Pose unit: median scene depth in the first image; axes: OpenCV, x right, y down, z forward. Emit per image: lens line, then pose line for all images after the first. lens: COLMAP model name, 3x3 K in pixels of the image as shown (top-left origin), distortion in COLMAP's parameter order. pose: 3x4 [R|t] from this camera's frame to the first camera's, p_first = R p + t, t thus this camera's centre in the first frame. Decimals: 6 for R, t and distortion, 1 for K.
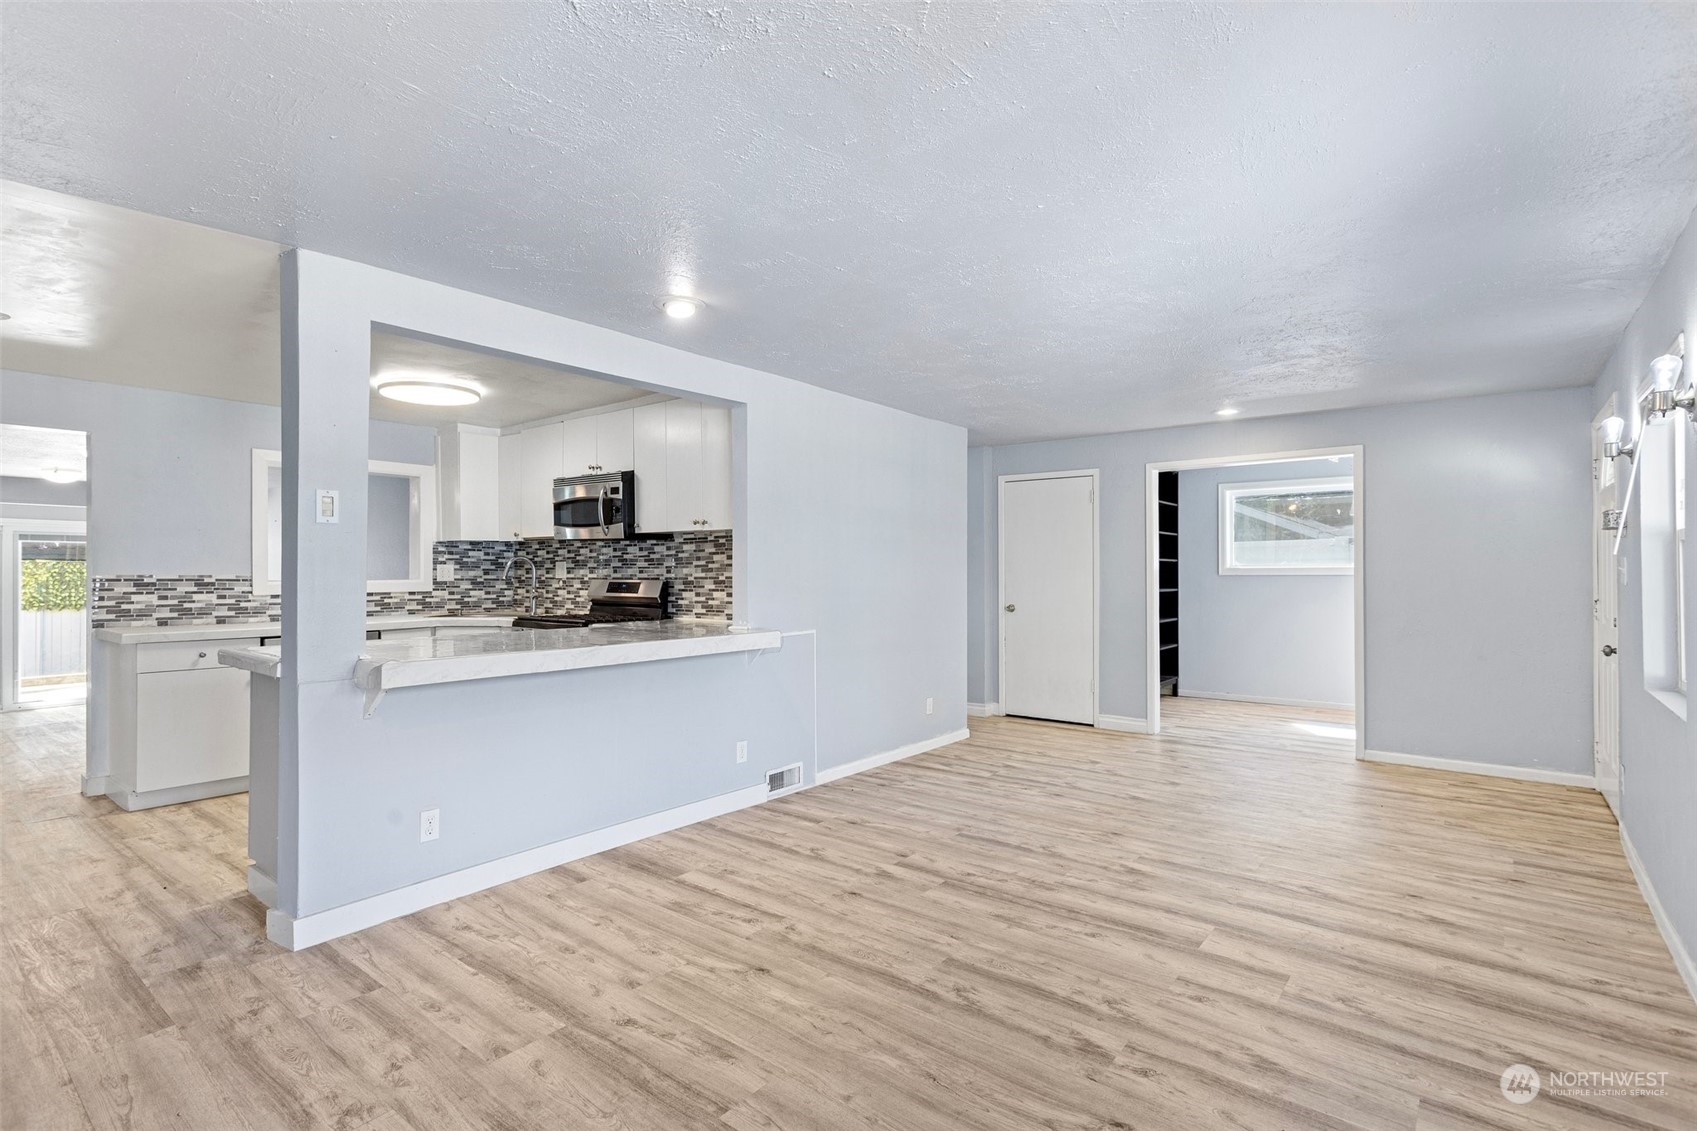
lens RADIAL K [[807.4, 0, 843.1], [0, 807.4, 573.8], [0, 0, 1]] dist [-0.000268, 0.000295]
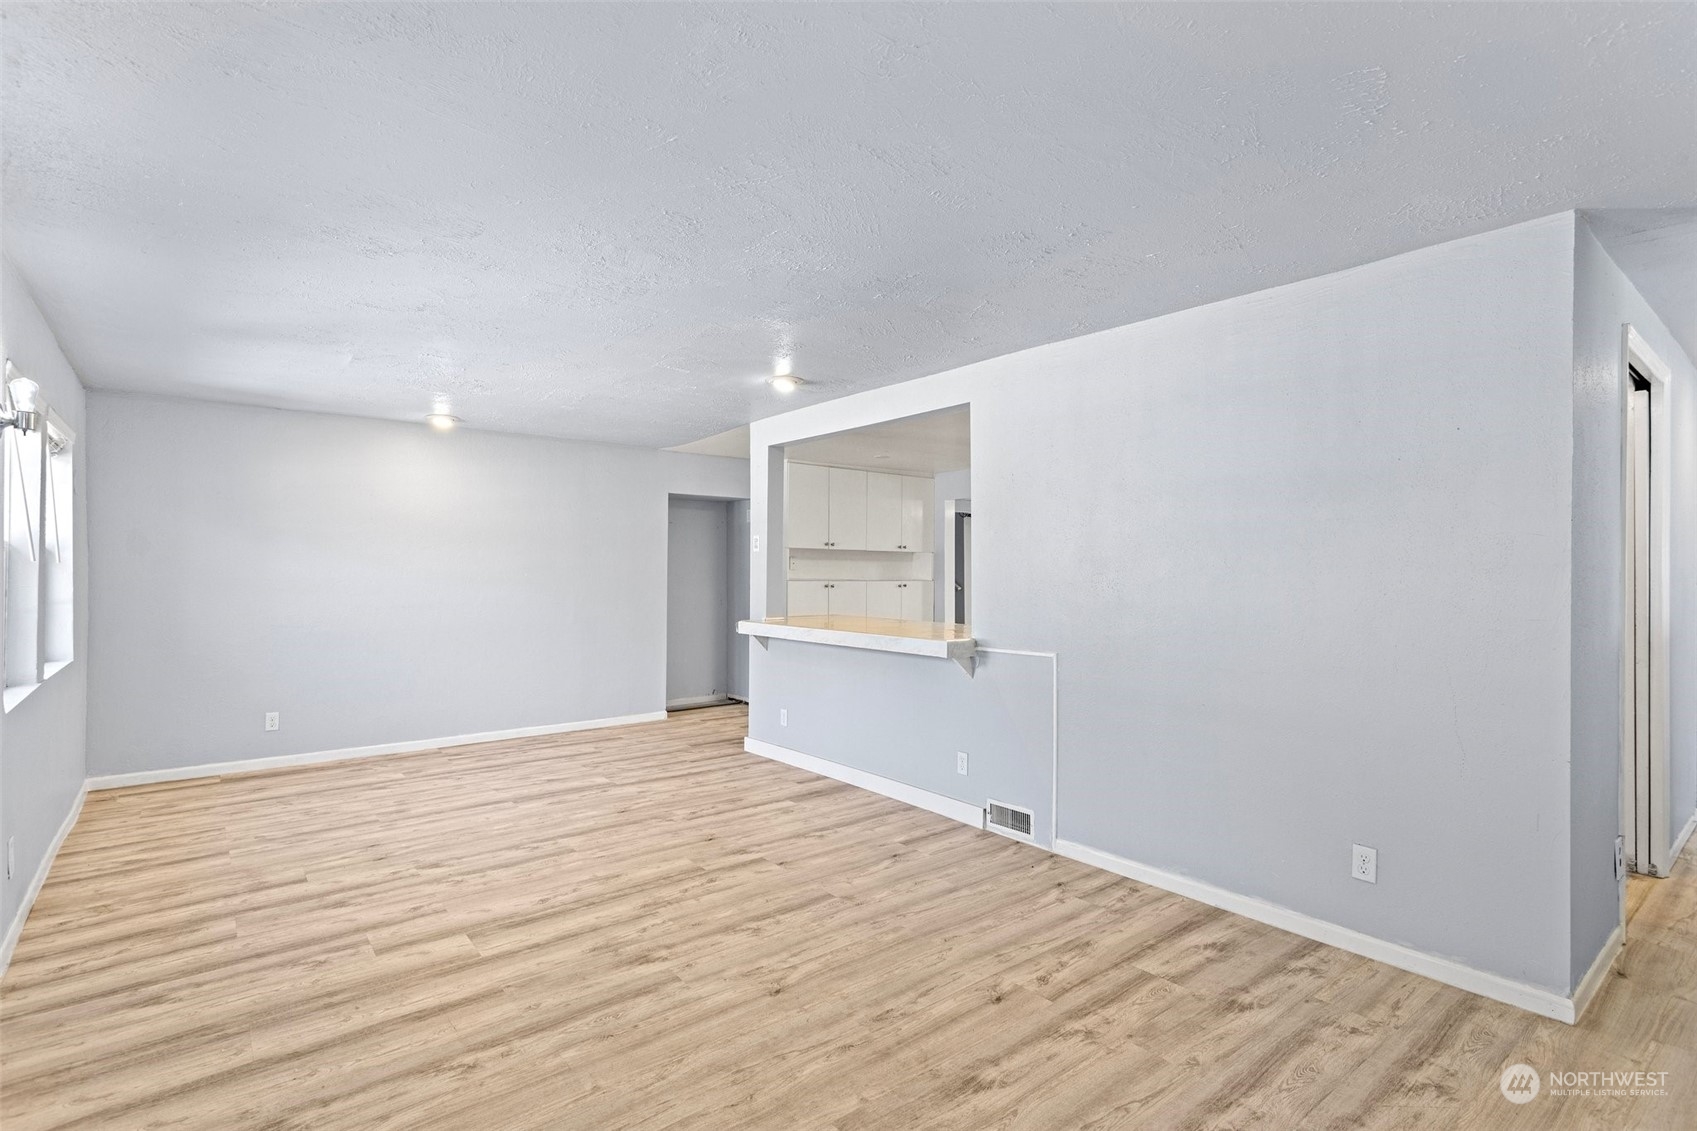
lens RADIAL K [[807.4, 0, 836.6], [0, 807.4, 561.5], [0, 0, 1]] dist [-0.000268, 0.000295]
pose [[-0.219676, -0.012849, -0.975488, 1.217710], [-0.007493, 0.999906, -0.011483, -0.012073], [0.975544, 0.004787, -0.219752, 1.514862]]
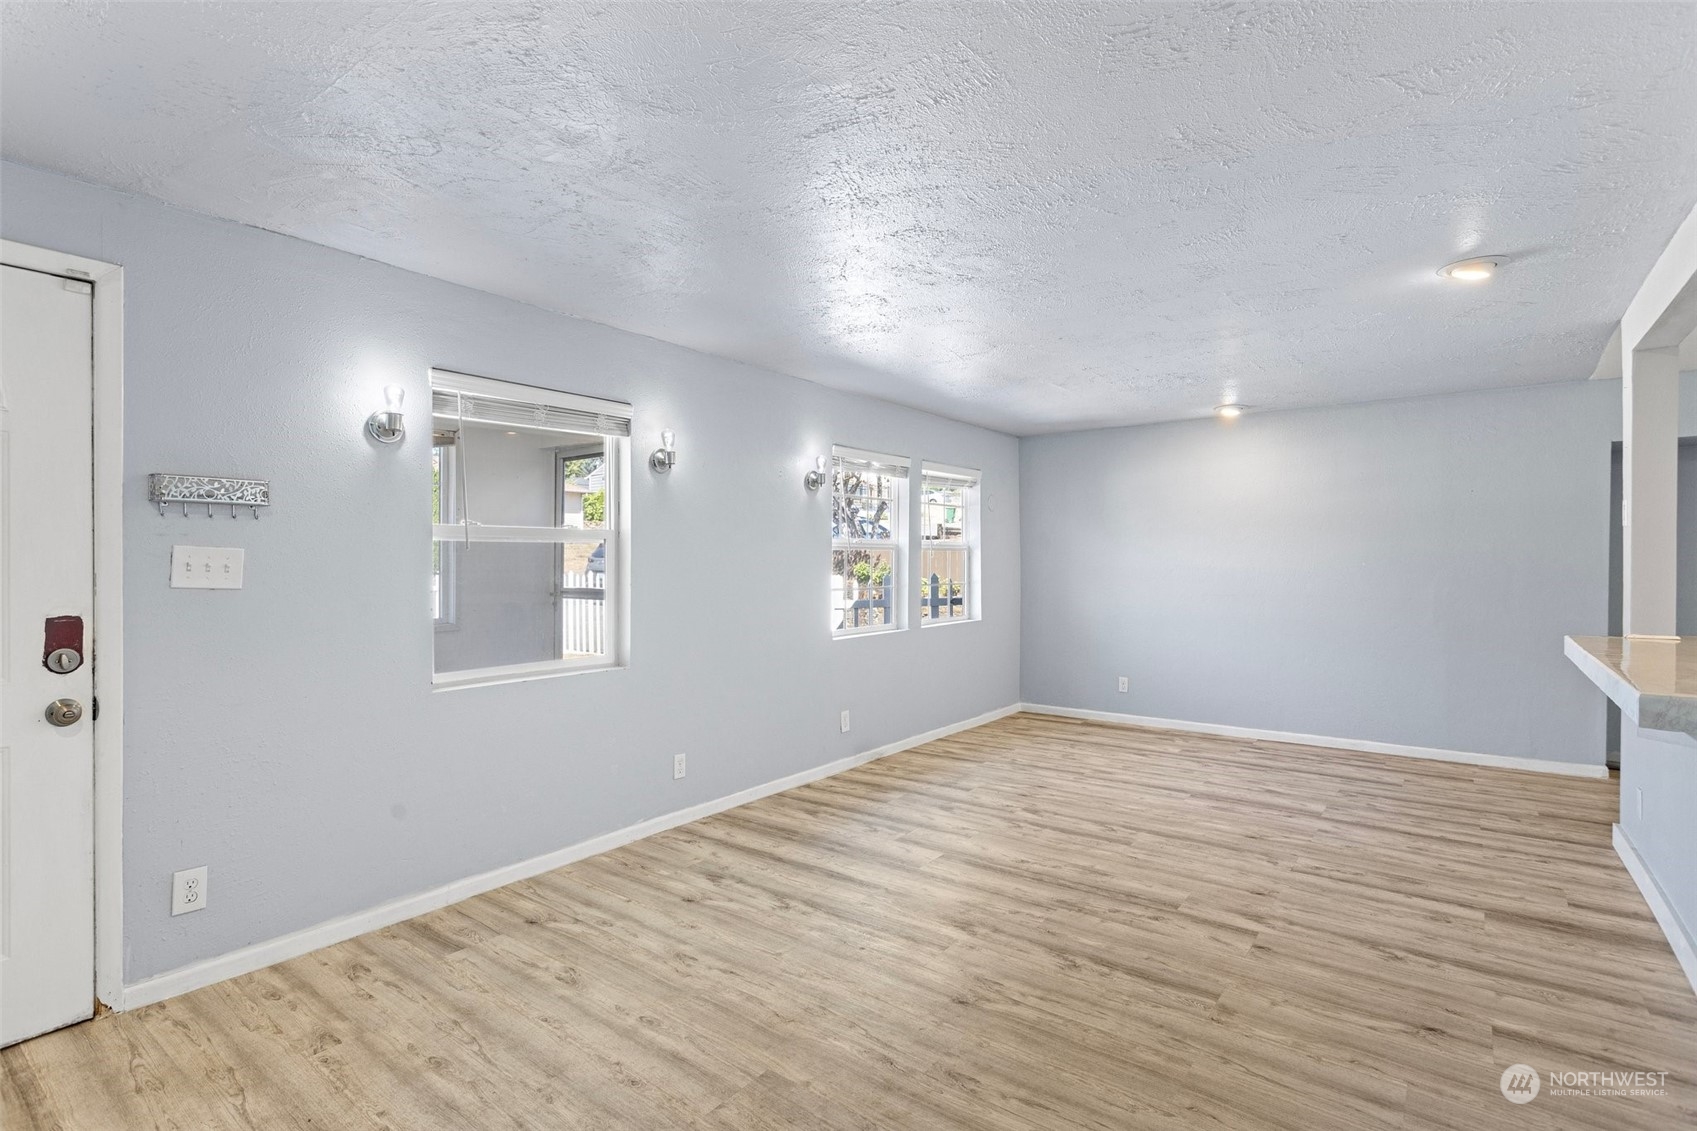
lens RADIAL K [[807.4, 0, 848.2], [0, 807.4, 564.9], [0, 0, 1]] dist [-0.000268, 0.000295]
pose [[-0.999644, 0.003680, -0.026426, 0.559290], [0.003461, 0.999959, 0.008330, -0.013359], [0.026456, 0.008236, -0.999616, 2.046557]]
